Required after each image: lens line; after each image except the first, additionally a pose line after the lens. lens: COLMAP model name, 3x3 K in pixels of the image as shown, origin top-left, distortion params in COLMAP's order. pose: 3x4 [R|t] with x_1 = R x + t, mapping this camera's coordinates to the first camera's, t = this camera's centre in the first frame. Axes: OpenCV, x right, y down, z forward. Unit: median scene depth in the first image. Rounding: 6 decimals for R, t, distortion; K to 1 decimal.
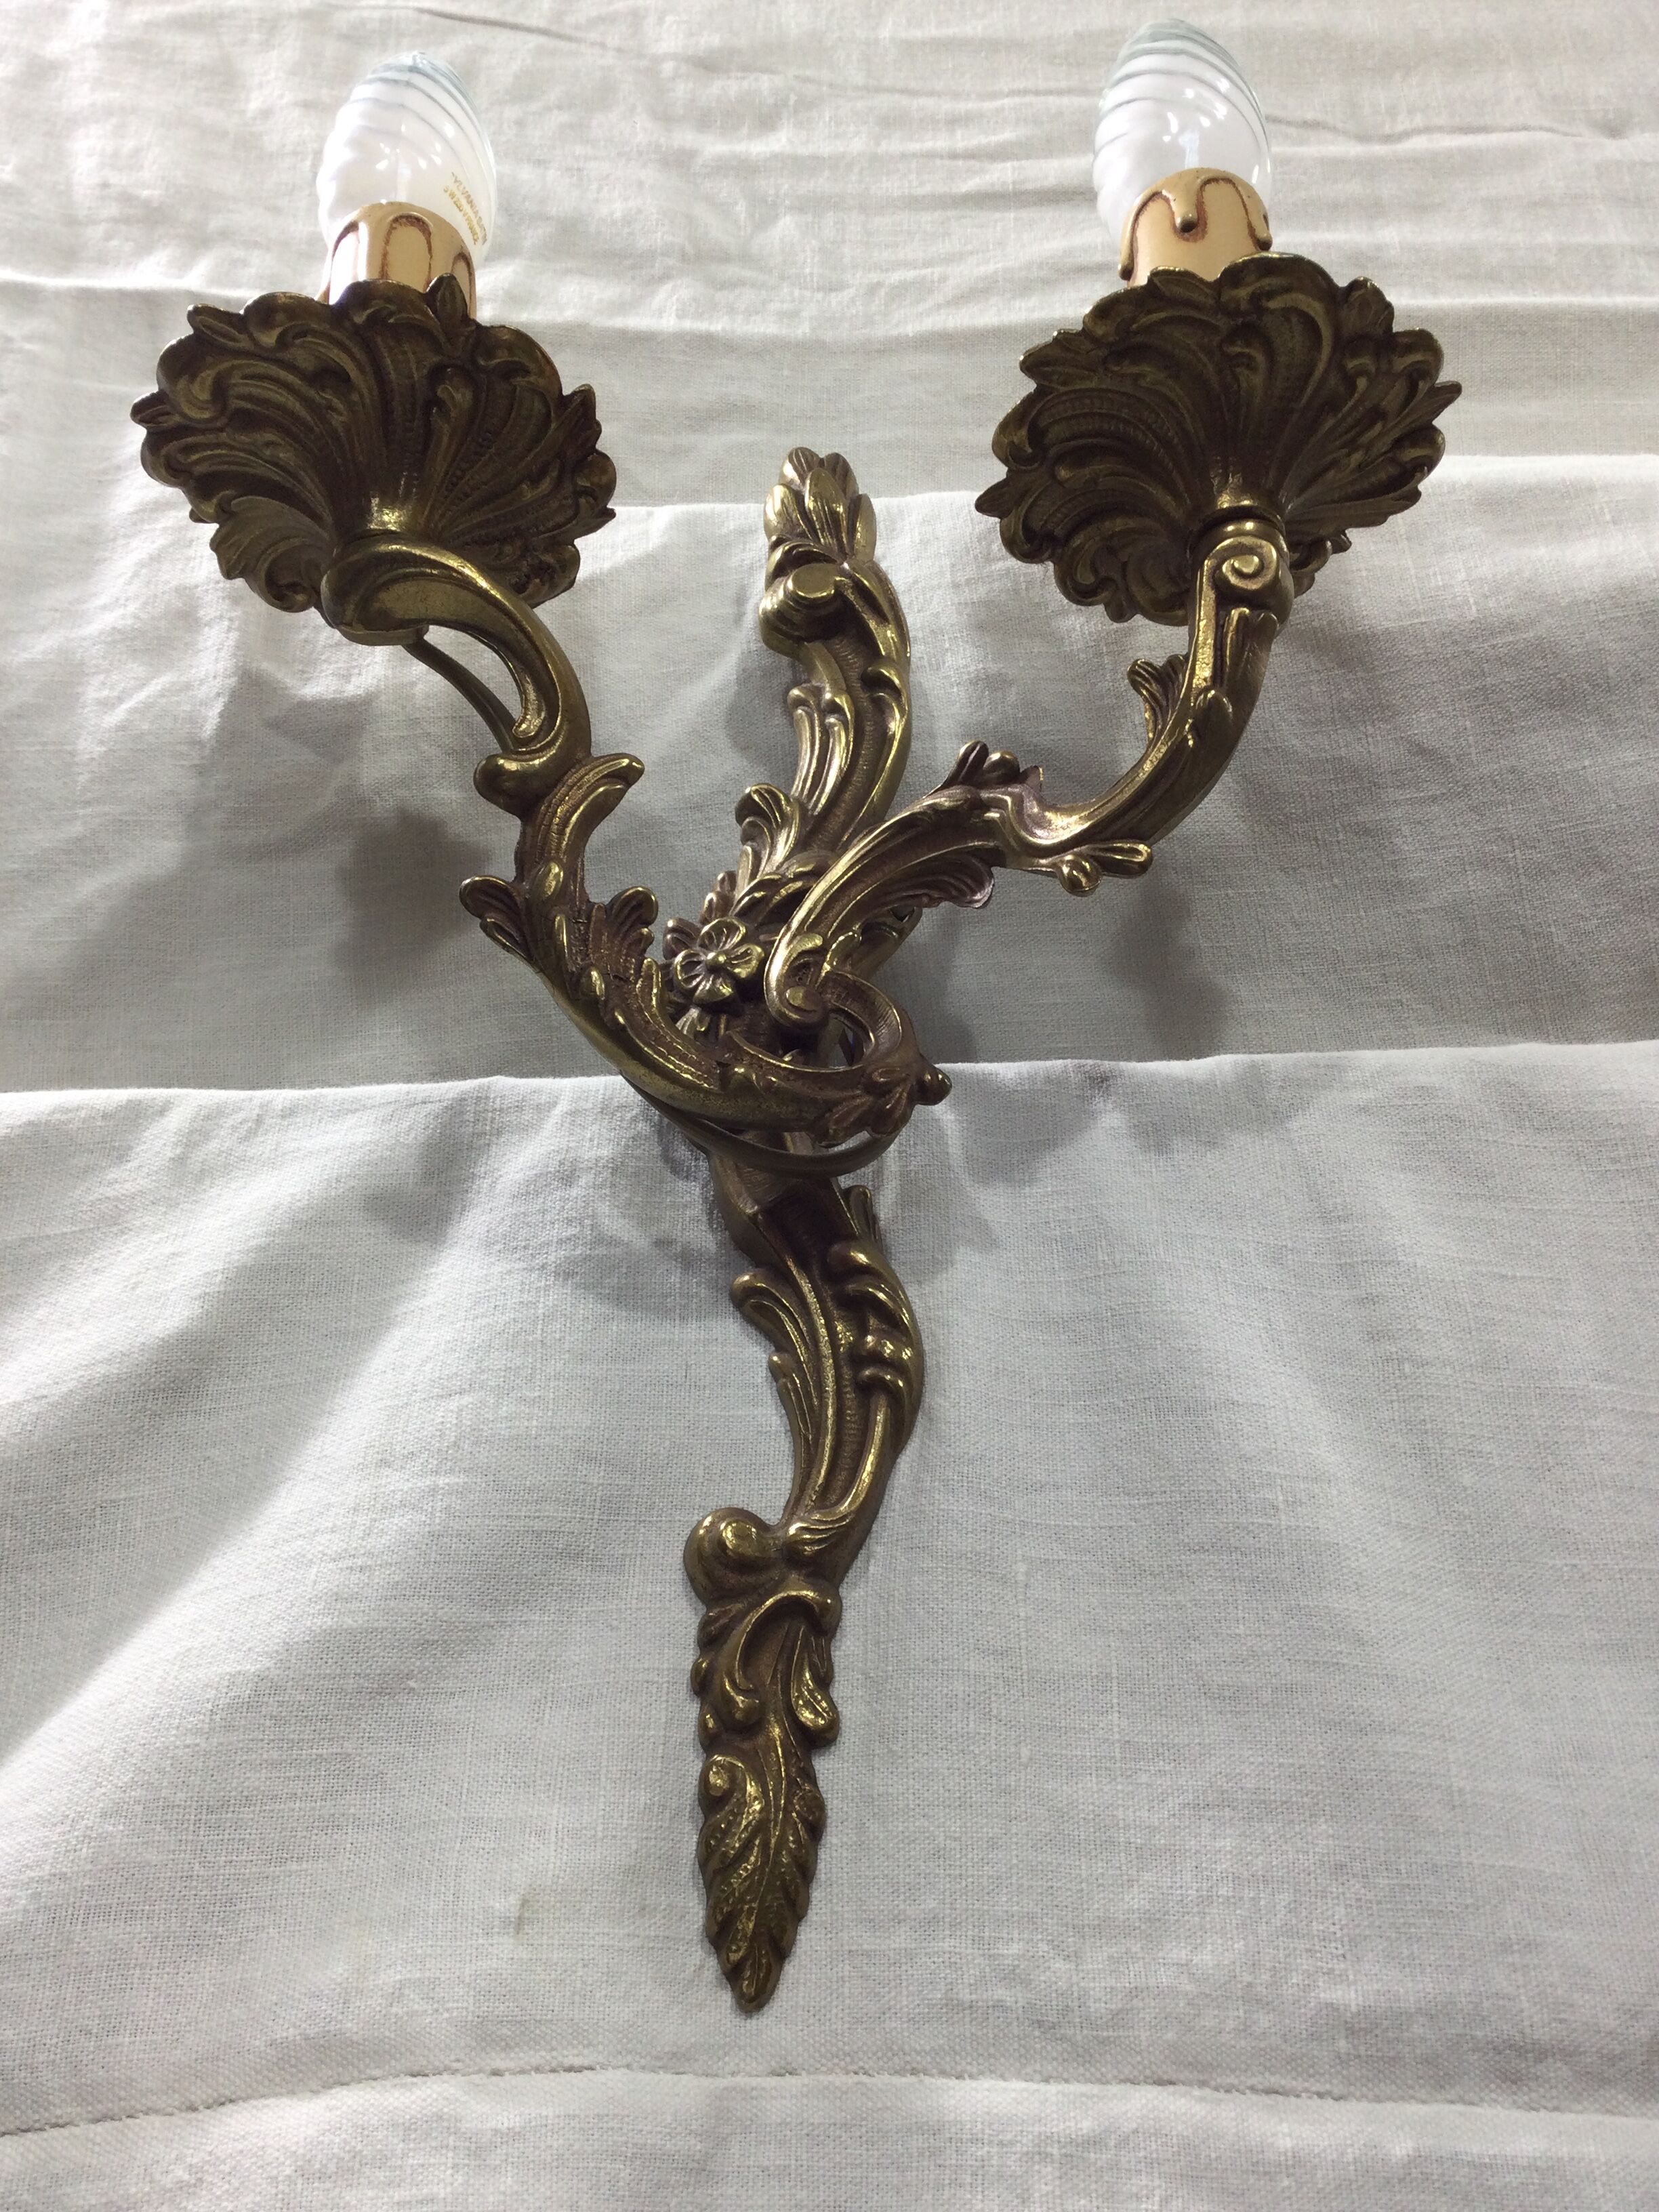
lens RADIAL K [[2010.8, 0, 838.3], [0, 2010.8, 1093.9], [0, 0, 1]] dist [0.141386, -0.294427]
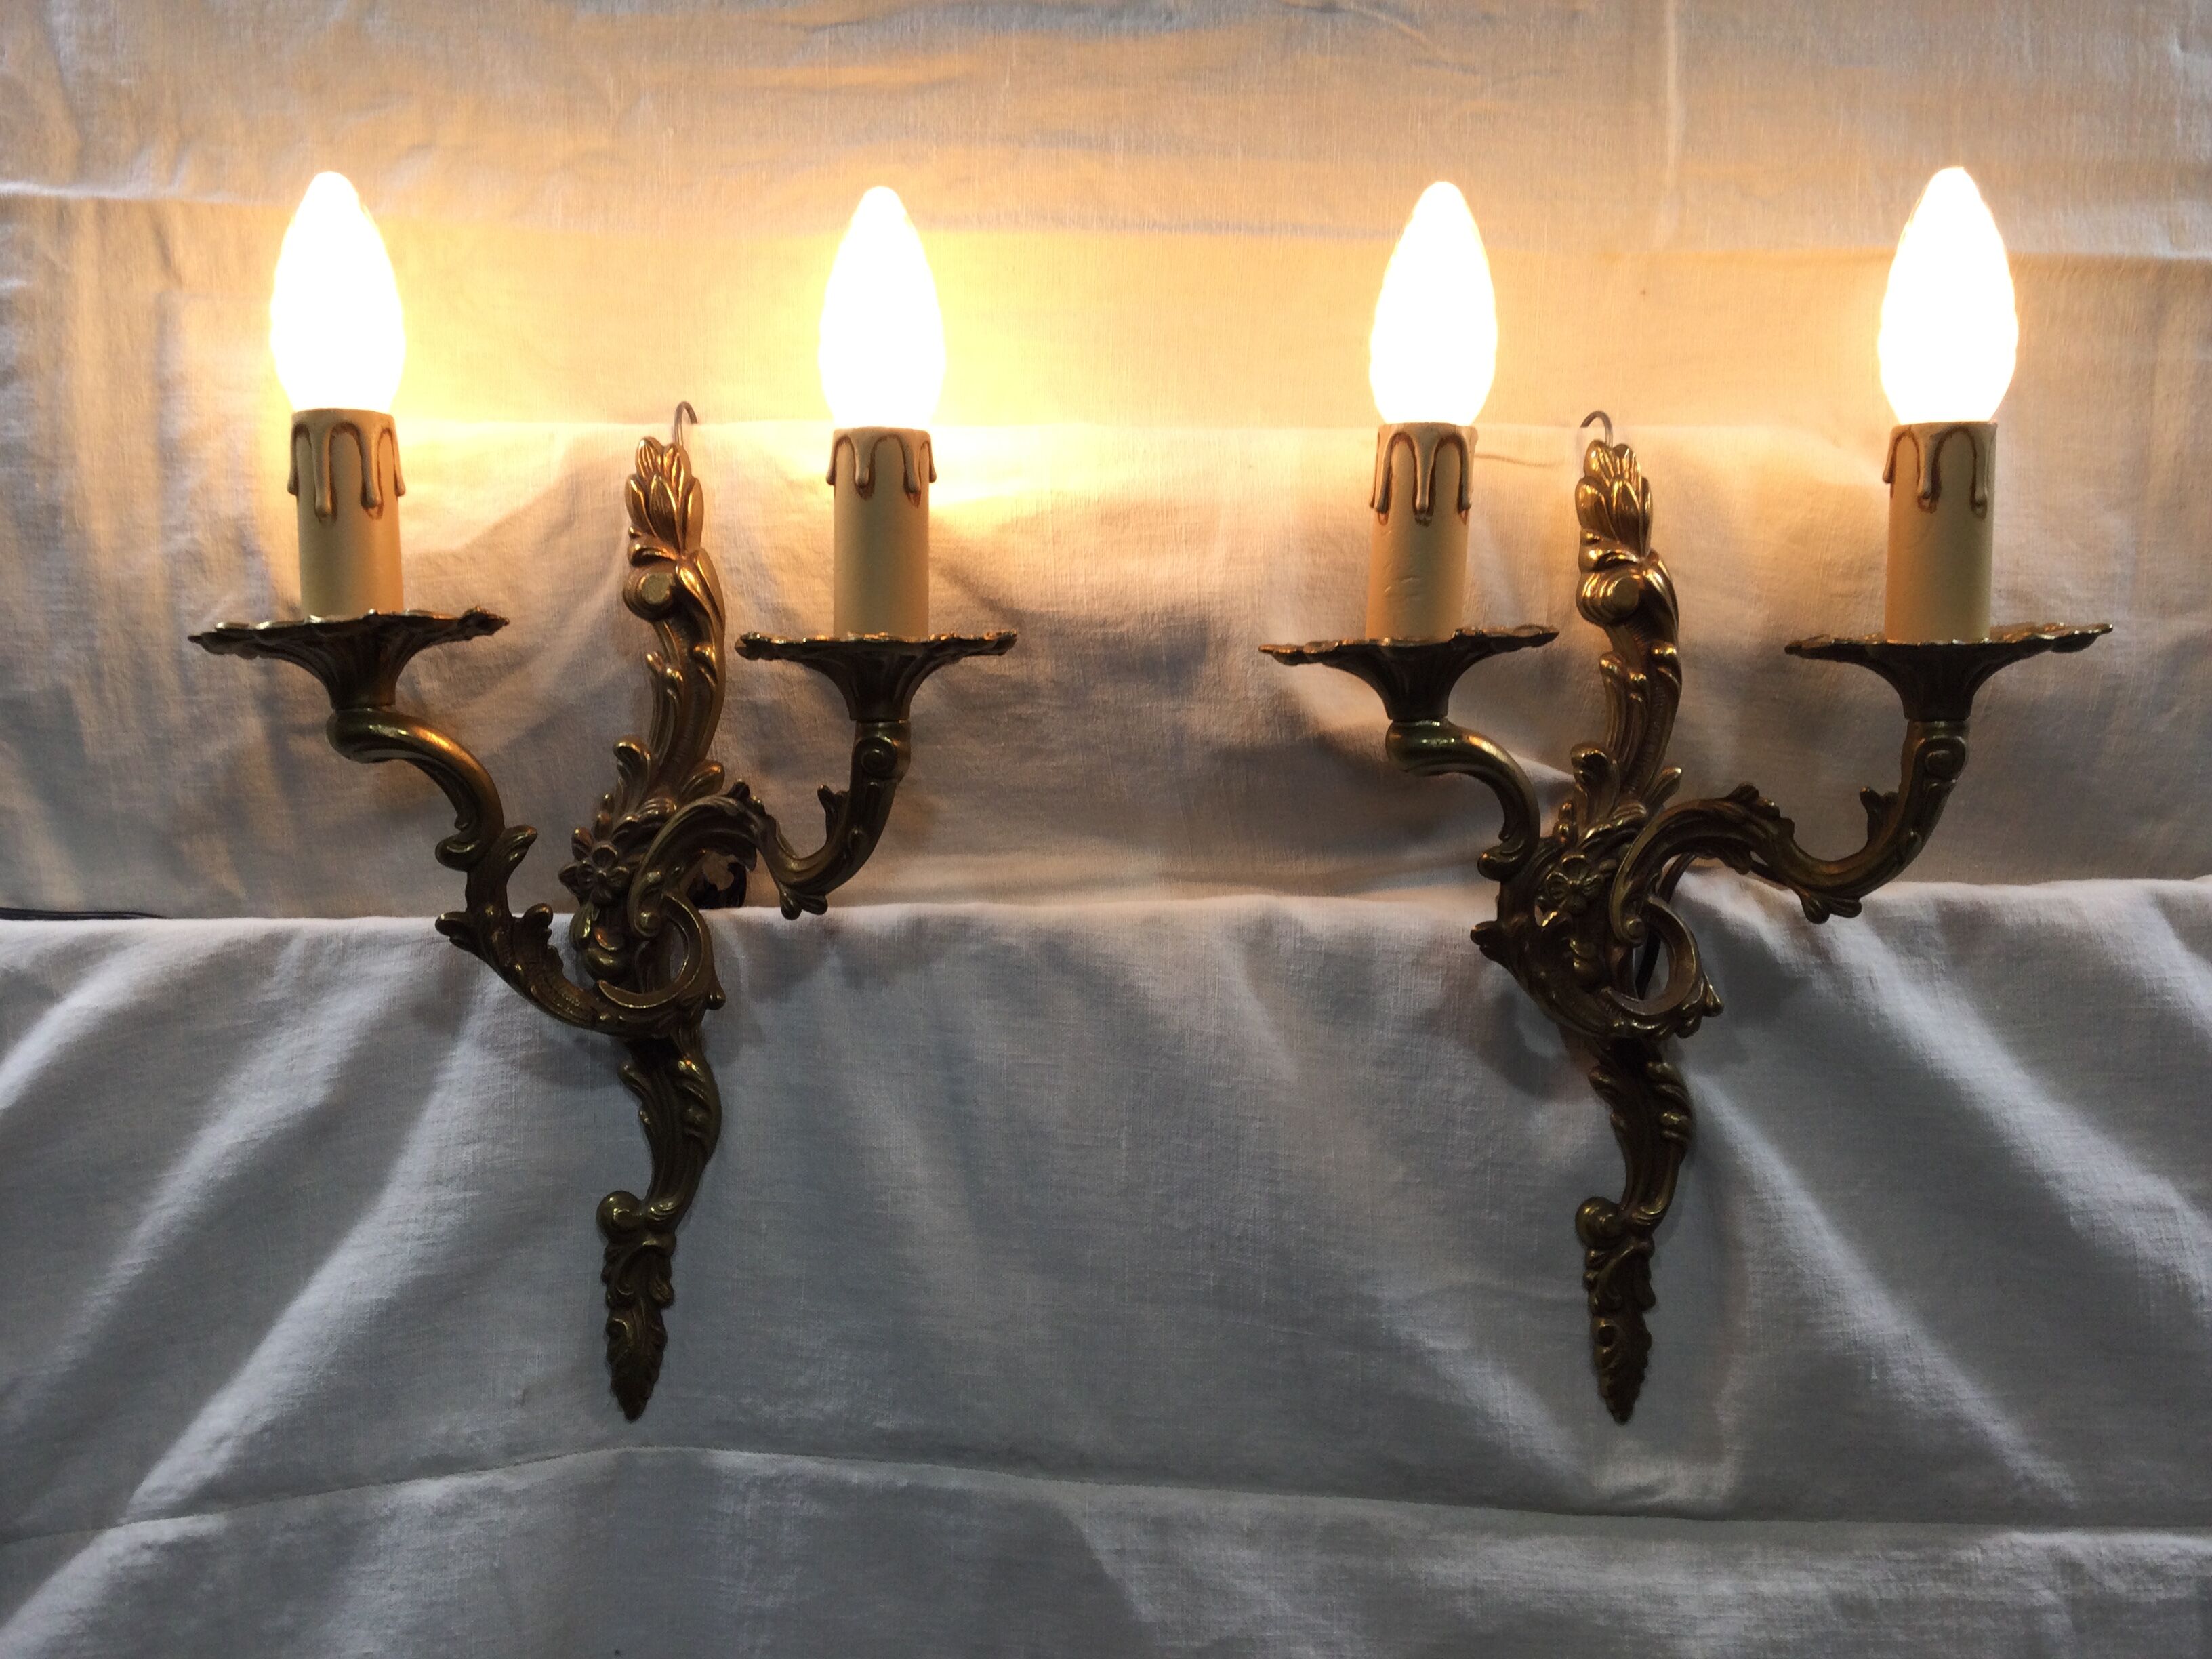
lens RADIAL K [[1996.3, 0, 1100.2], [0, 1996.3, 829.2], [0, 0, 1]] dist [0.142020, -0.294030]
pose [[0.999242, 0.009687, 0.037712, 0.313389], [-0.028697, 0.837840, 0.545161, -1.094043], [-0.026316, -0.545830, 0.837482, -0.441922]]
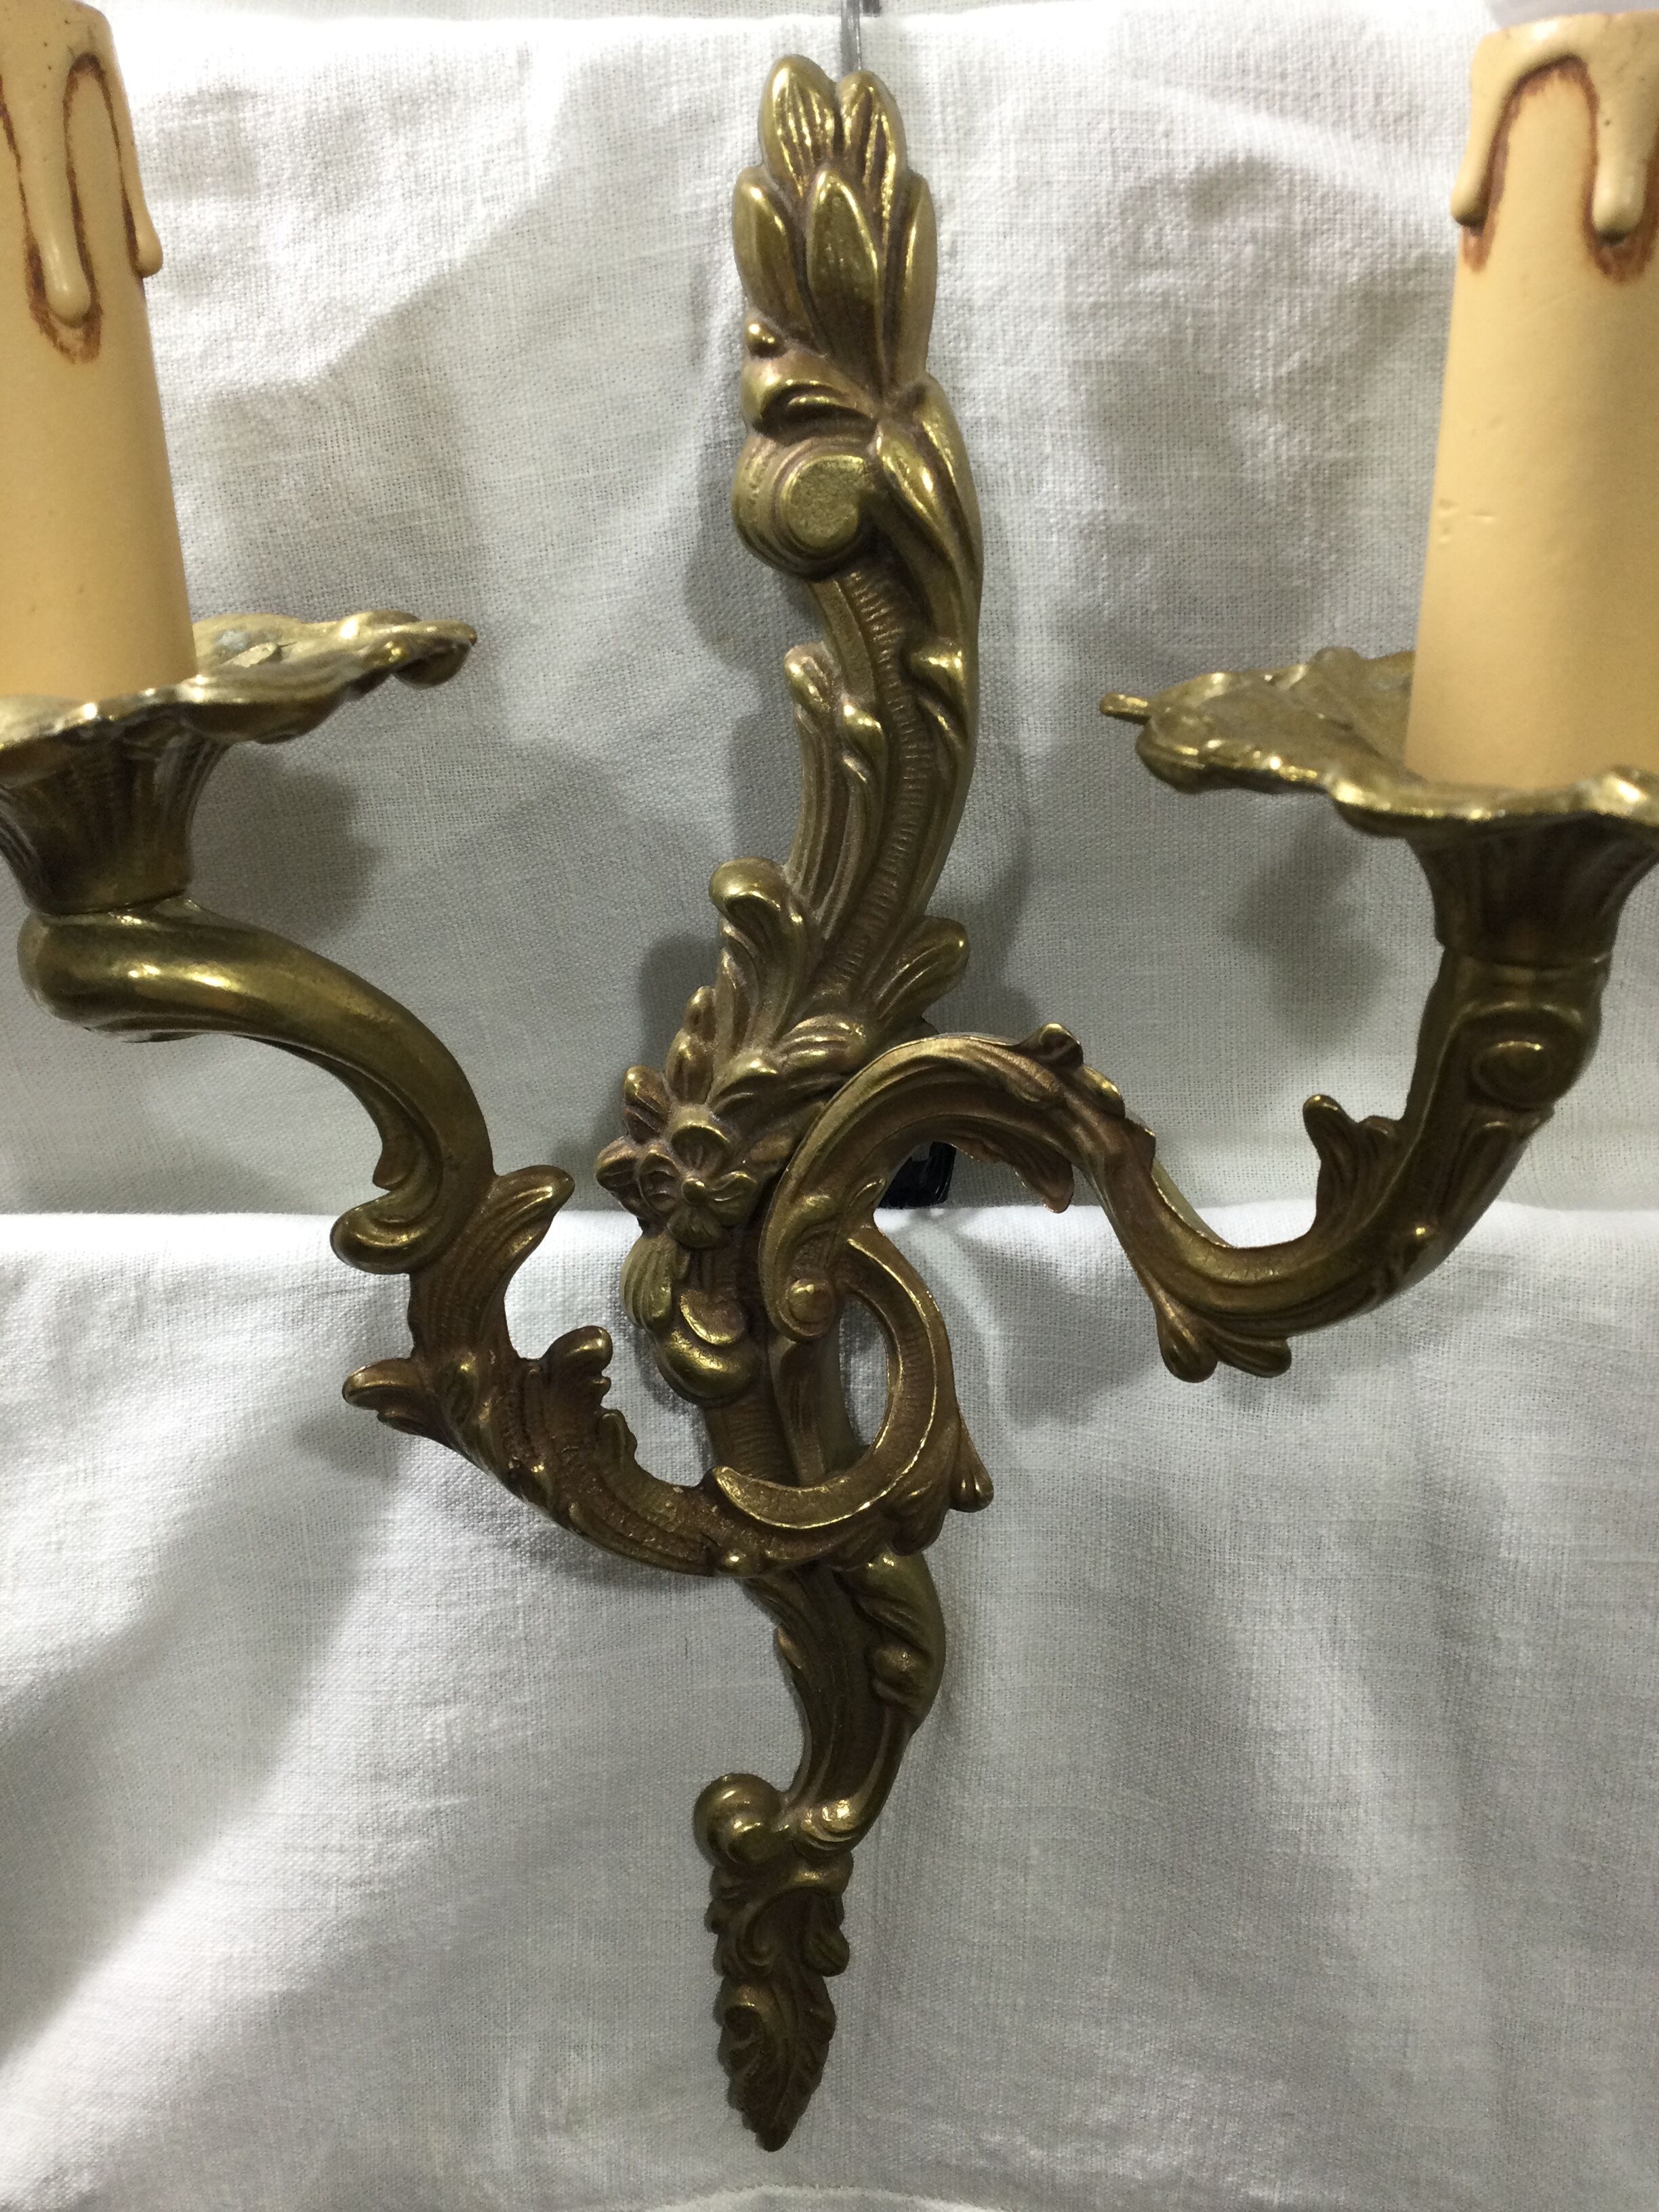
lens RADIAL K [[1996.3, 0, 840.5], [0, 1996.3, 1118.2], [0, 0, 1]] dist [0.142020, -0.294030]
pose [[0.999870, 0.012124, -0.010603, 0.001555], [0.000503, 0.634492, 0.772929, -0.688668], [0.016098, -0.772834, 0.634404, 0.576717]]
